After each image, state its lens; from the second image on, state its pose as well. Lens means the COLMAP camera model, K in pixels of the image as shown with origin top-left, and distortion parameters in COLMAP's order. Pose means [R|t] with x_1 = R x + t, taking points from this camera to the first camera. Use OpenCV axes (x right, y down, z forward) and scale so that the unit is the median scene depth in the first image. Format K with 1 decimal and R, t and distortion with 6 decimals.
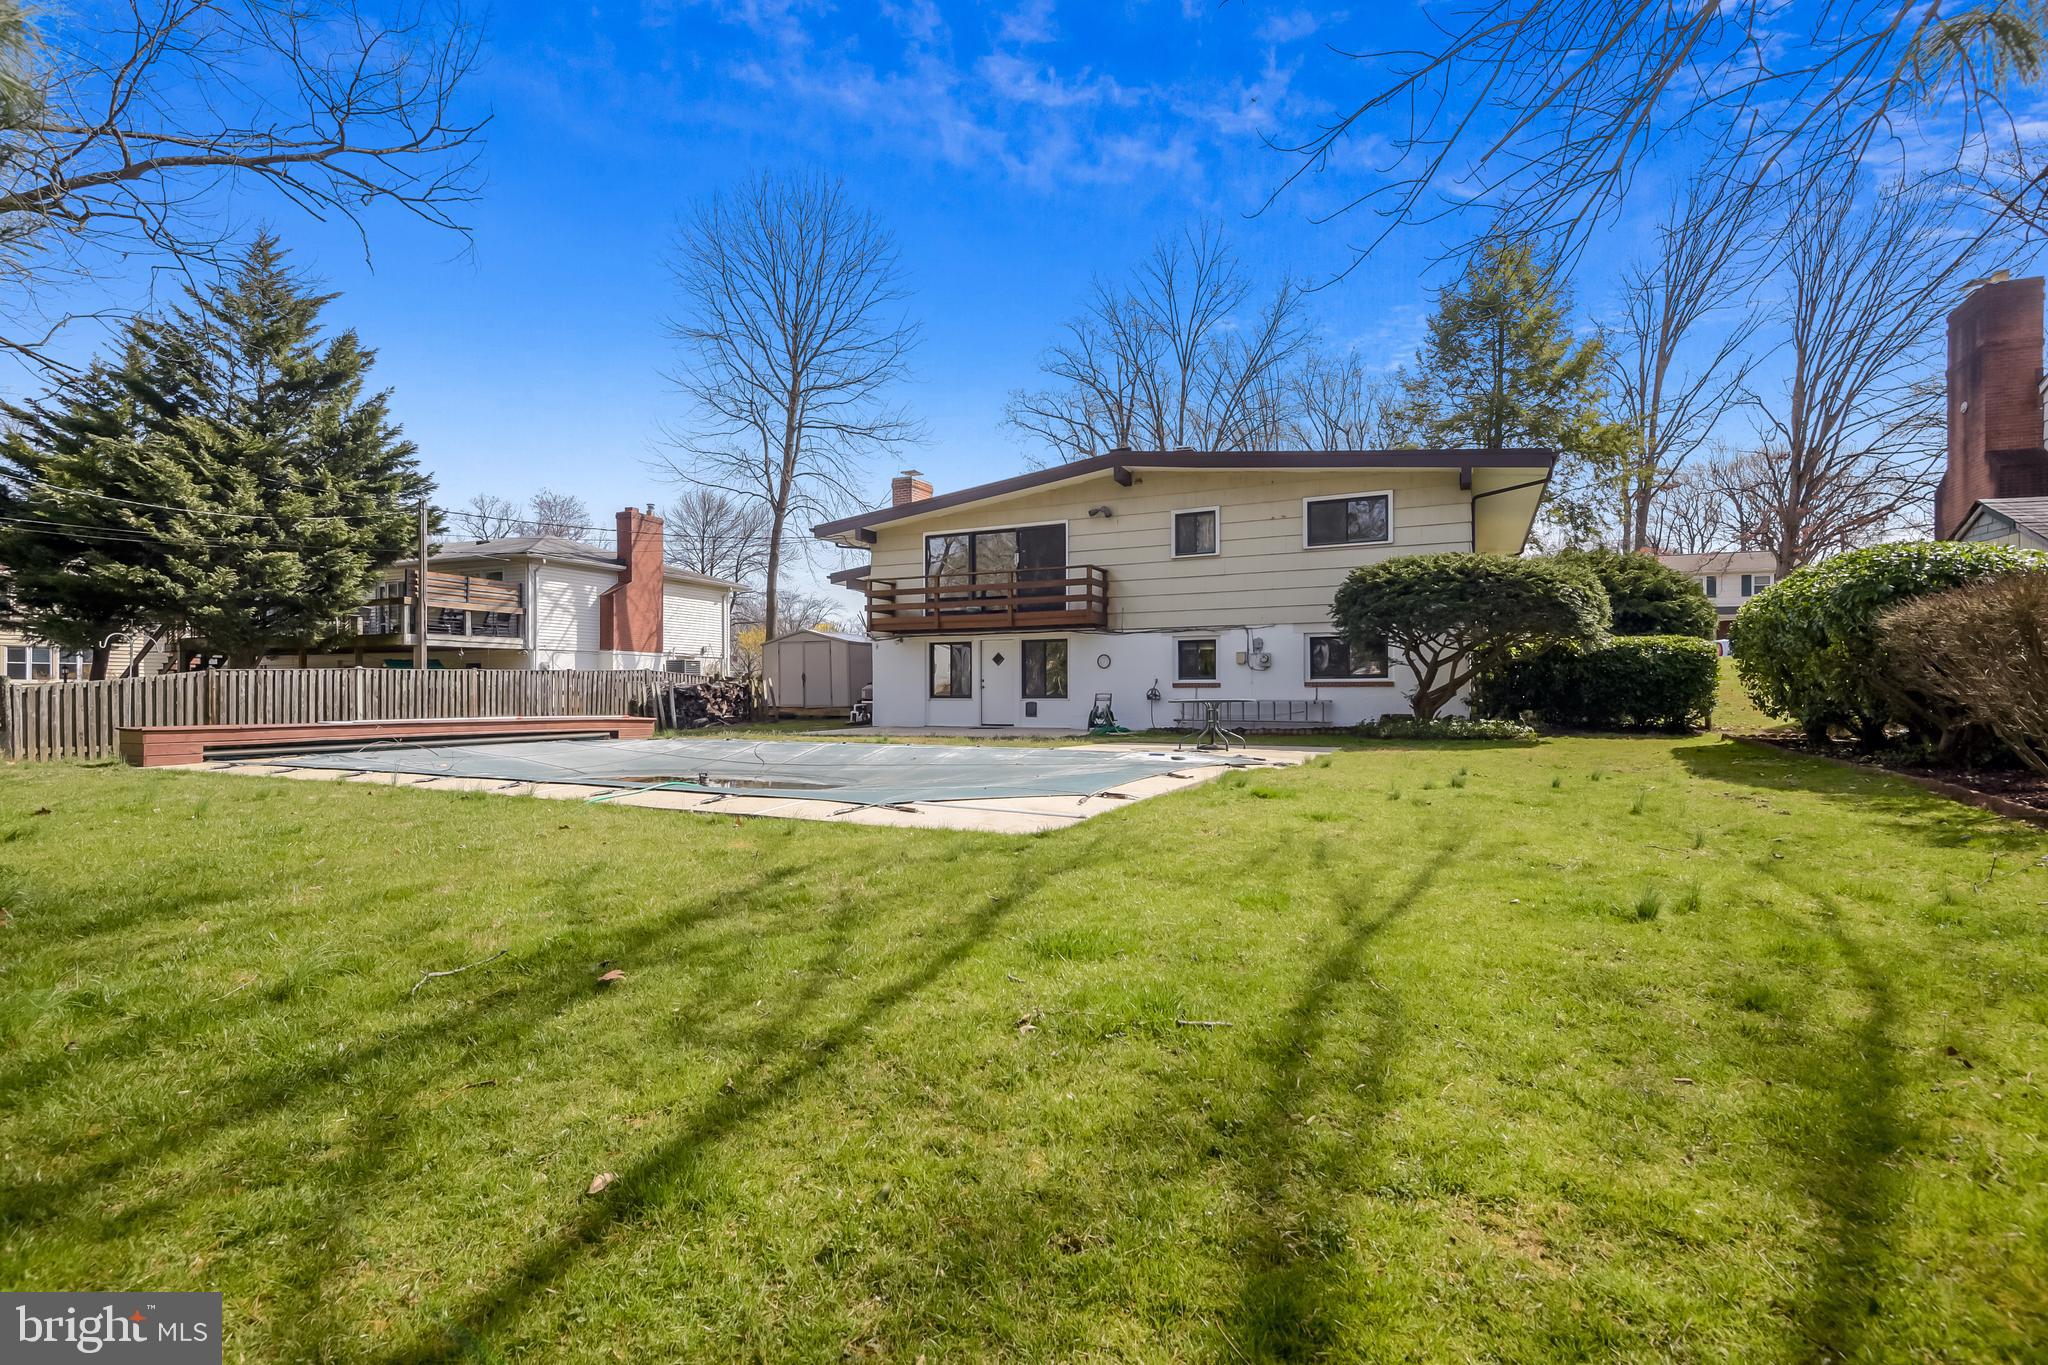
lens RADIAL K [[922.9, 0, 1022.0], [0, 922.9, 713.3], [0, 0, 1]] dist [0.034161, -0.024115]
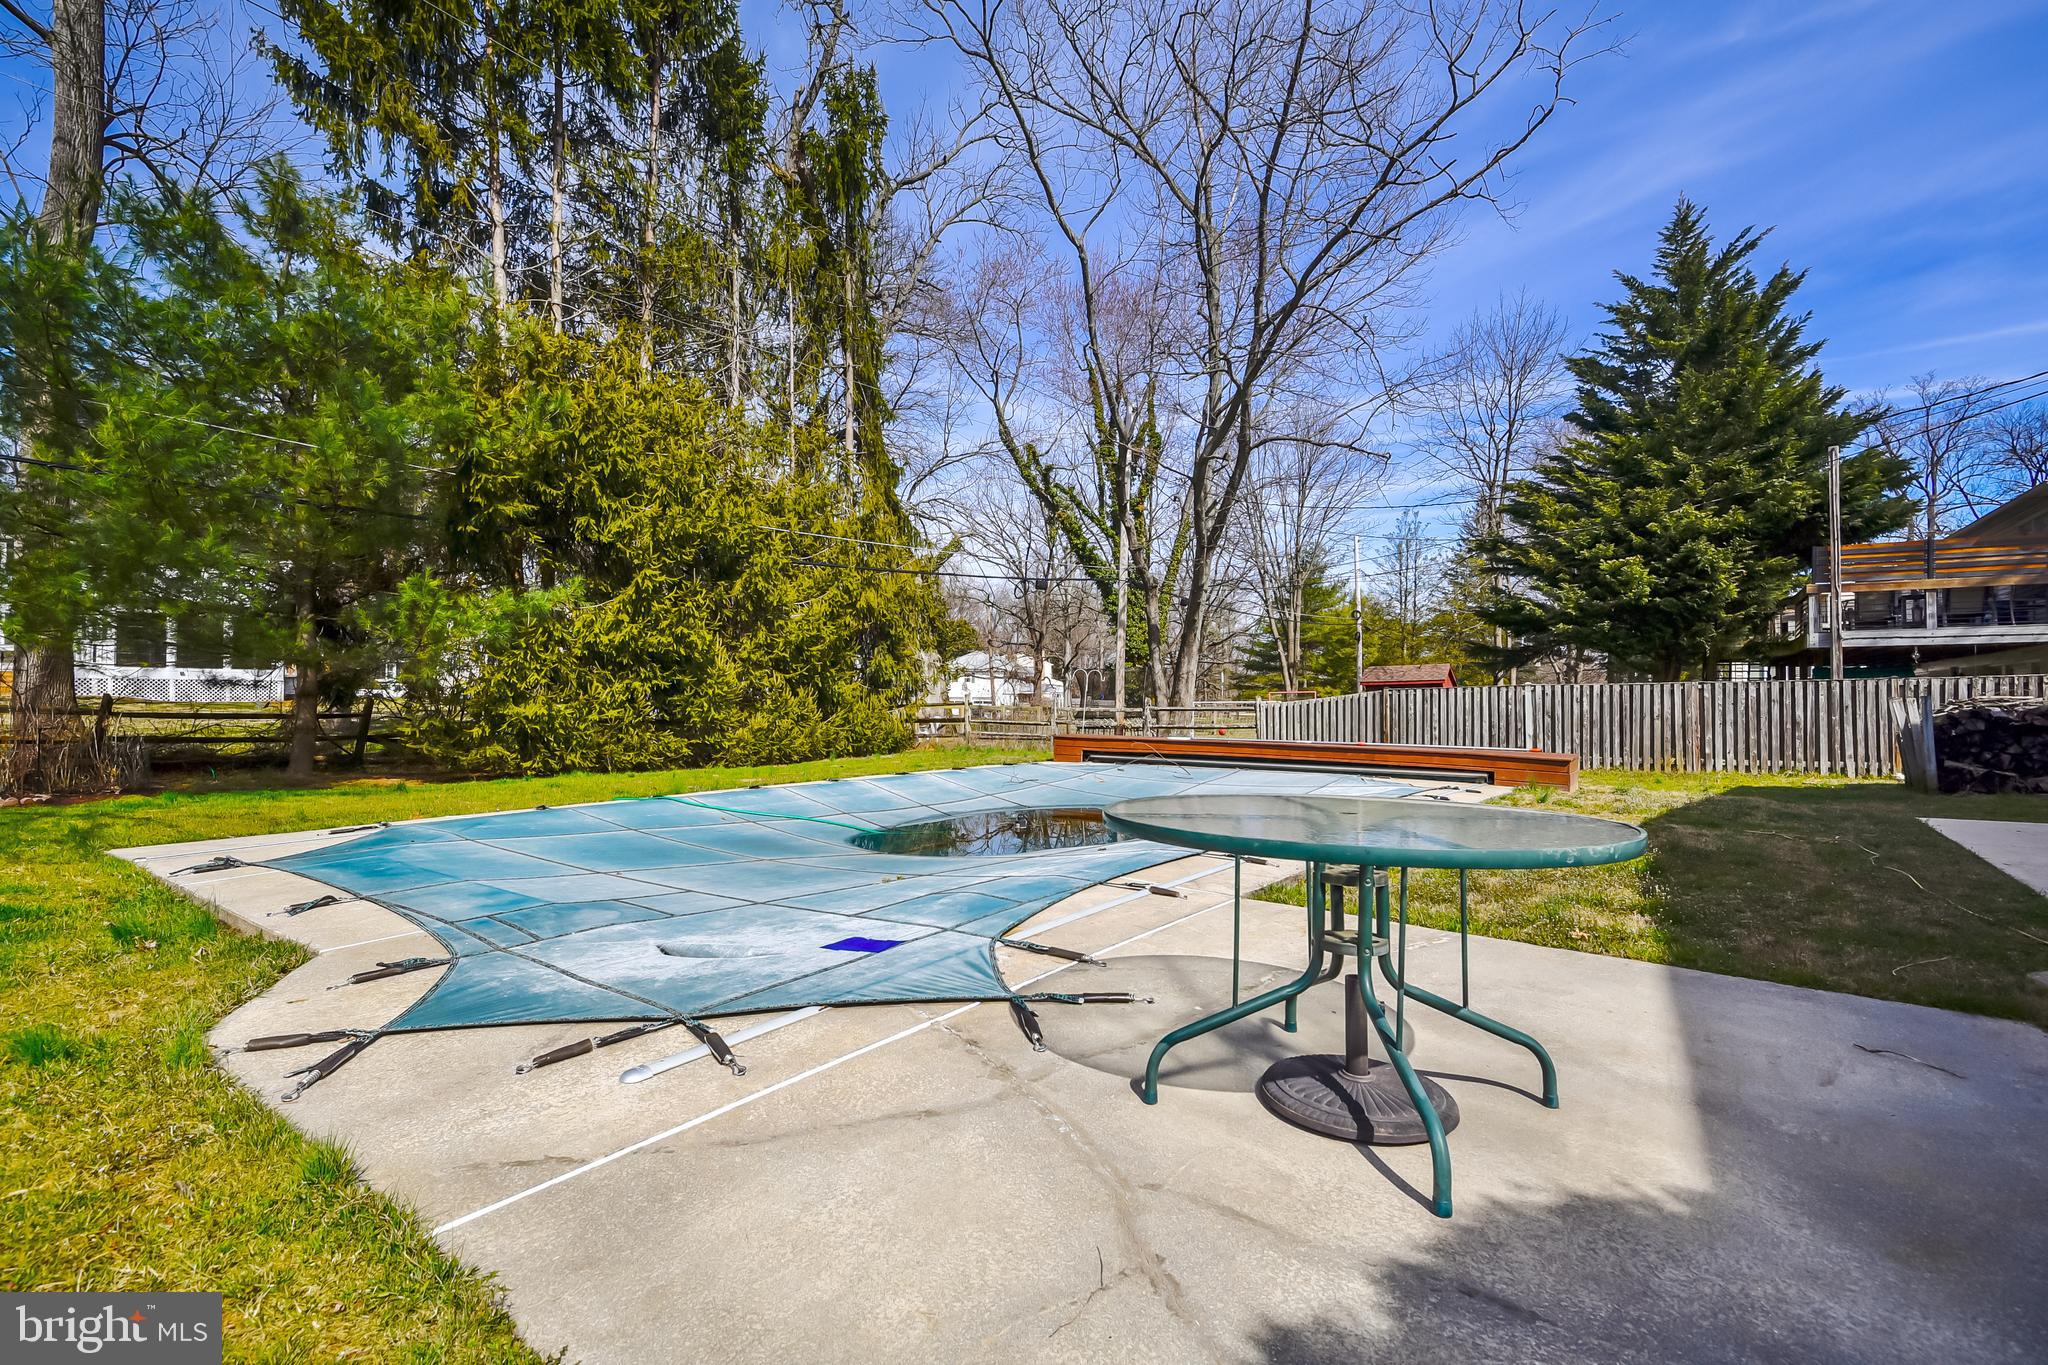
lens RADIAL K [[922.9, 0, 1022.0], [0, 922.9, 713.3], [0, 0, 1]] dist [0.034161, -0.024115]
pose [[-0.175067, 0.024511, -0.984251, 0.226725], [-0.026098, 0.999223, 0.029525, -0.029024], [0.984211, 0.030856, -0.174291, 0.565927]]
